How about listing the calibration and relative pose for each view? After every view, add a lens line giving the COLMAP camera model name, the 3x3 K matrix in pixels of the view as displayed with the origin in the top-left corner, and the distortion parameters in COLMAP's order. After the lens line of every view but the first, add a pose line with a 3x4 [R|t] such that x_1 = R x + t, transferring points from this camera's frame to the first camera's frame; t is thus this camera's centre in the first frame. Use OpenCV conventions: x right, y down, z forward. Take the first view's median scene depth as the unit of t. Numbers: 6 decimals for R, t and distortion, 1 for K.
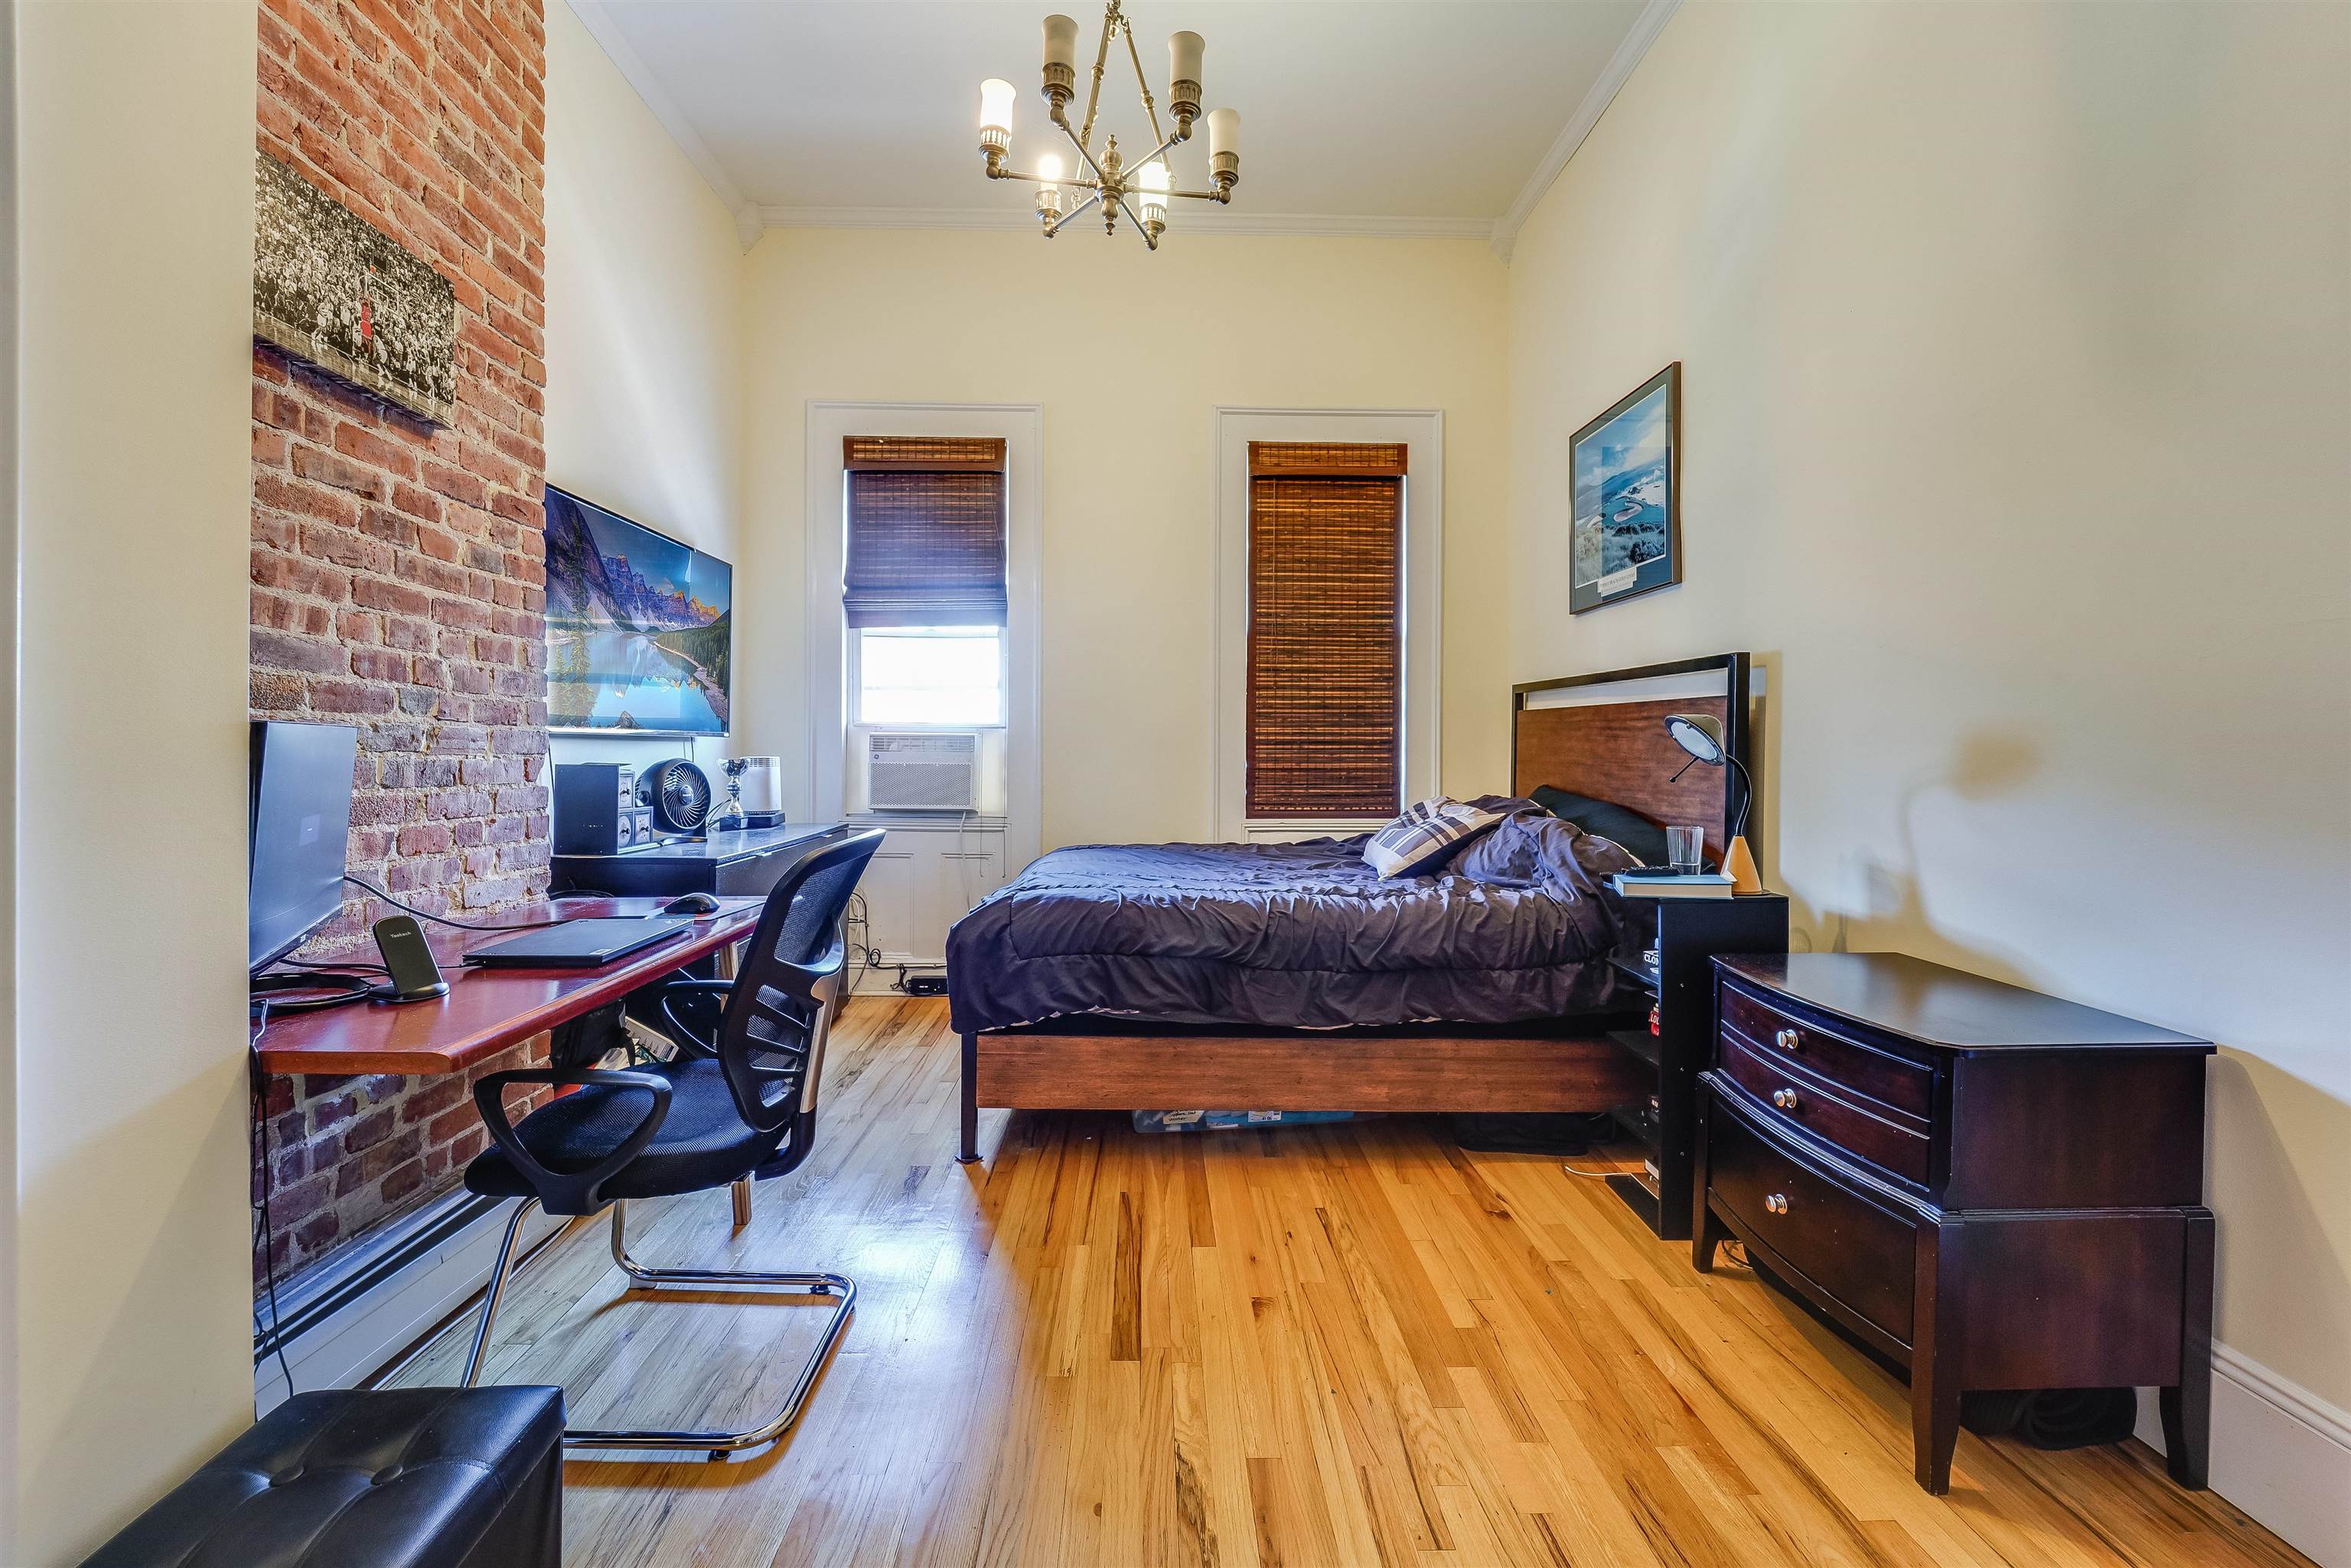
lens RADIAL K [[954.4, 0, 1156.6], [0, 954.4, 751.3], [0, 0, 1]] dist [-0.003198, -0.000727]
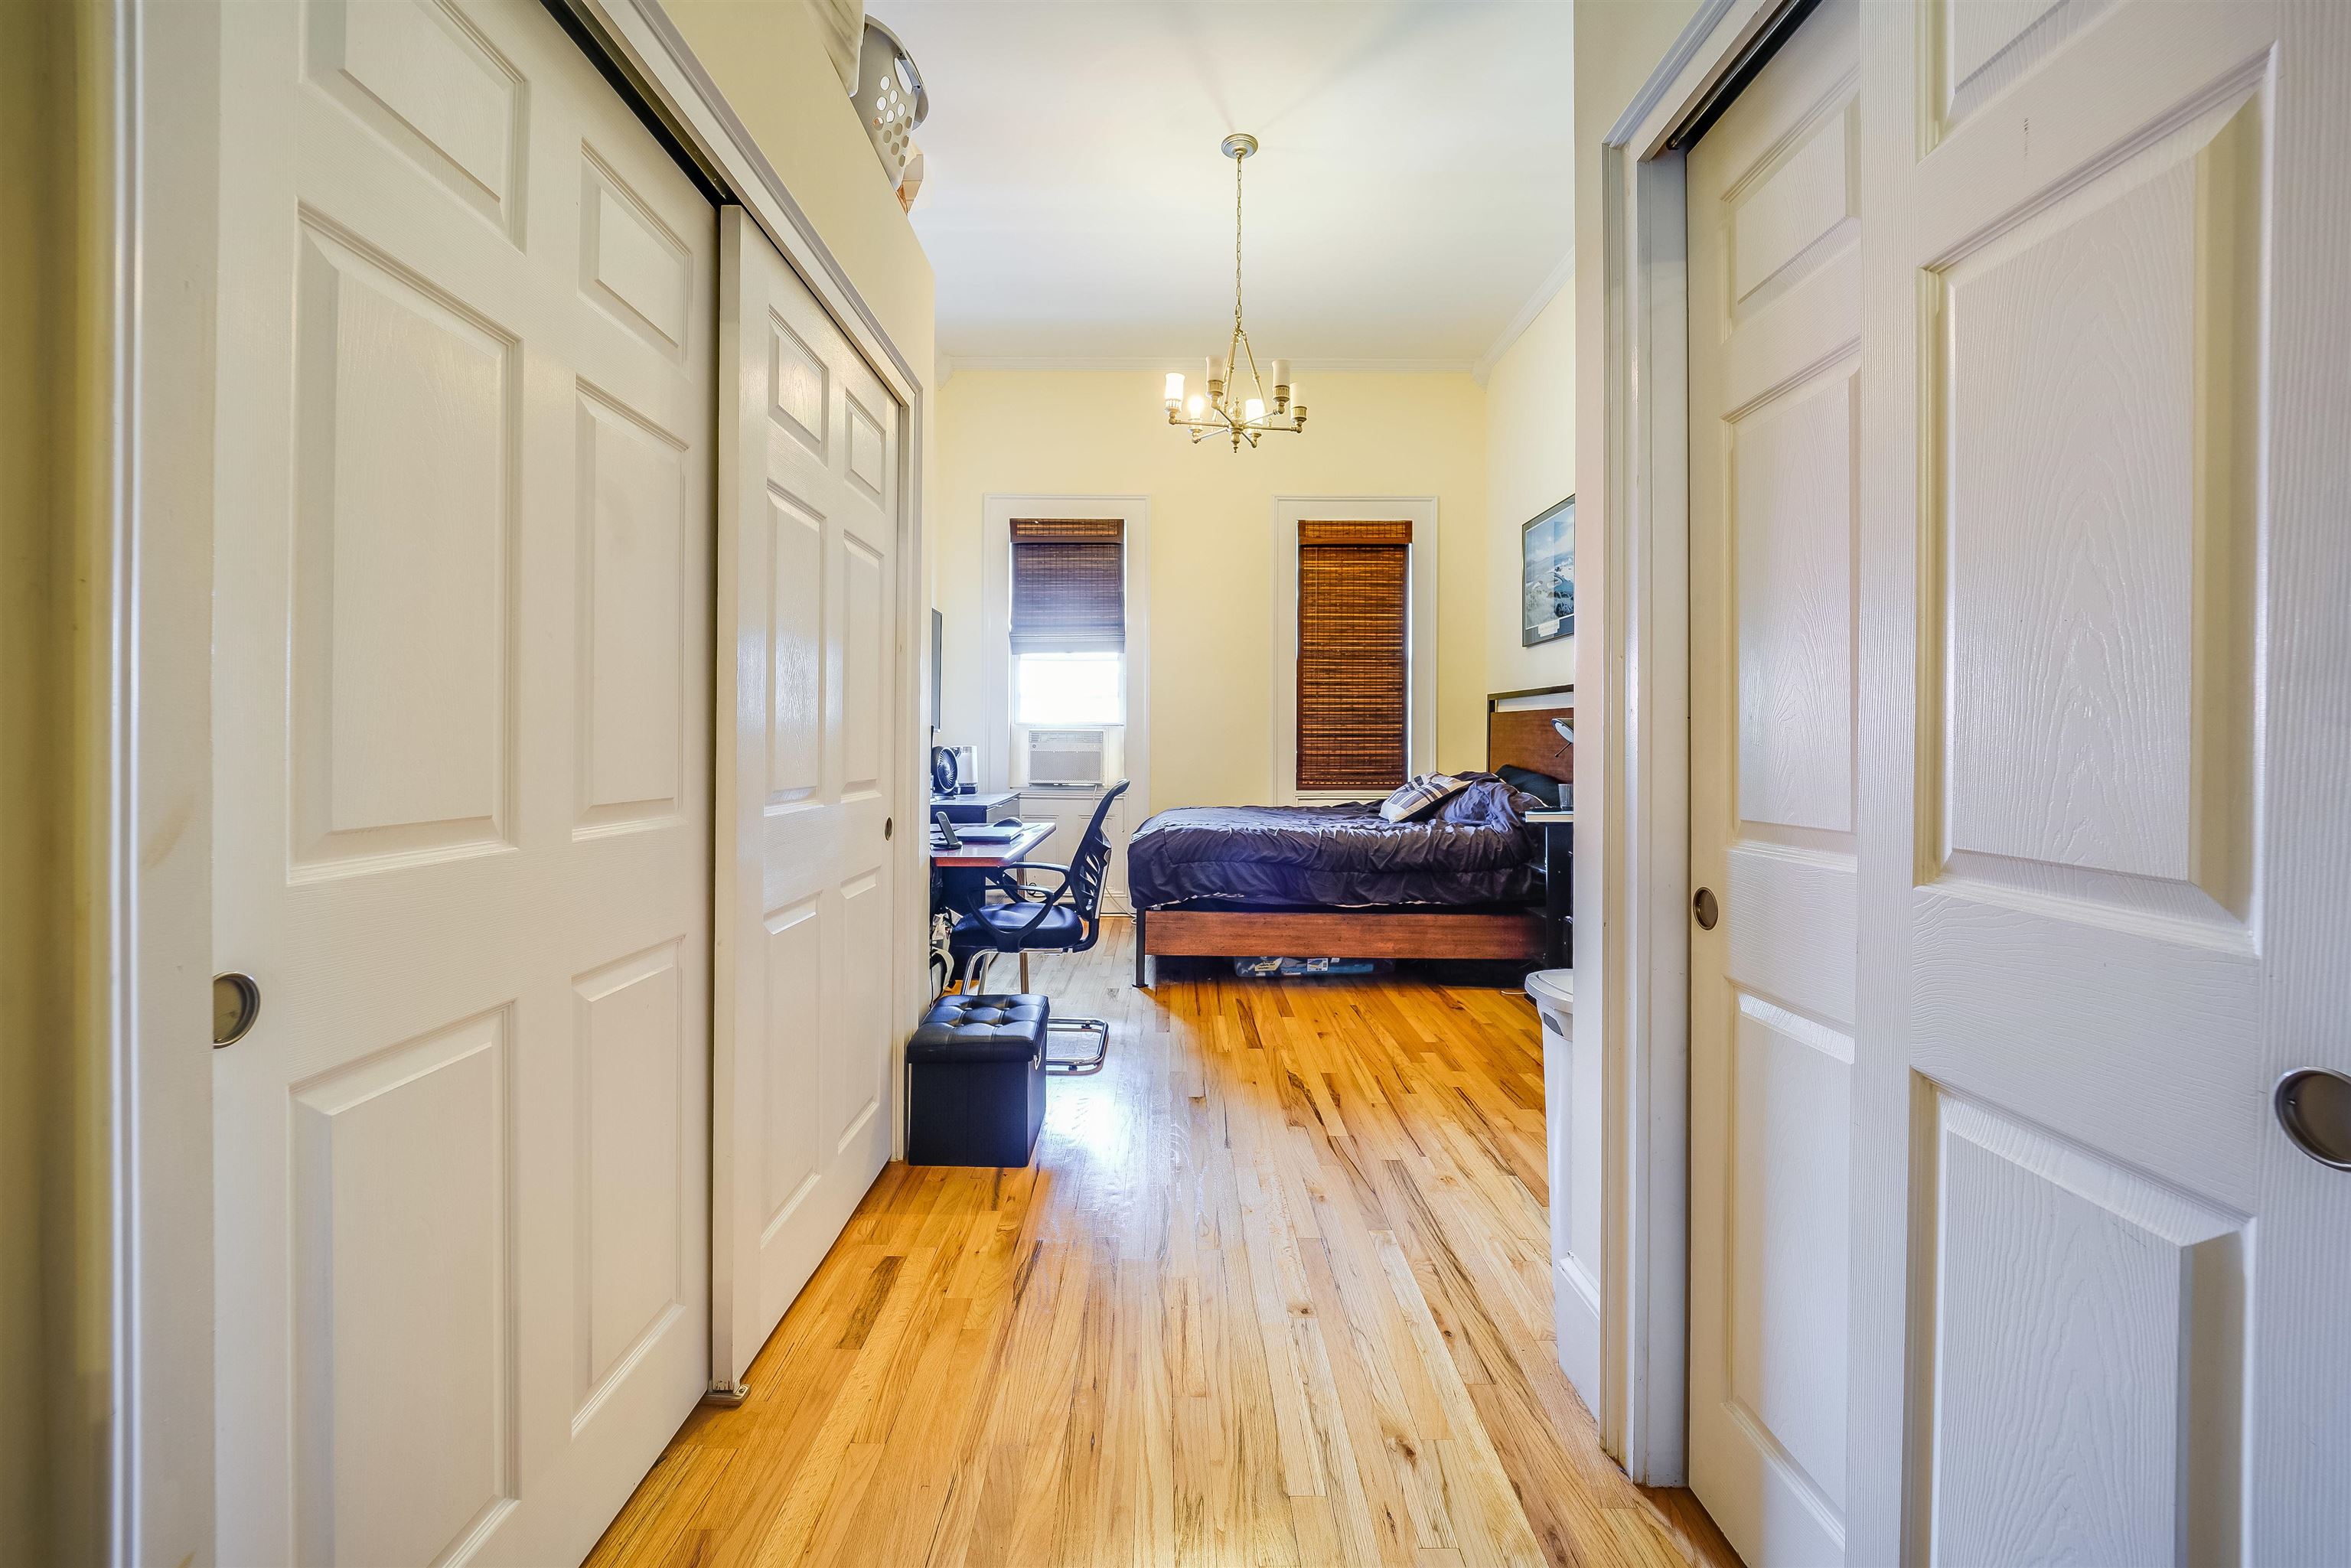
lens RADIAL K [[954.4, 0, 1161.1], [0, 954.4, 742.3], [0, 0, 1]] dist [-0.003198, -0.000727]
pose [[0.999813, -0.001273, -0.019315, -0.104012], [0.001181, 0.999988, -0.004791, 0.009448], [0.019321, 0.004767, 0.999802, -0.538796]]
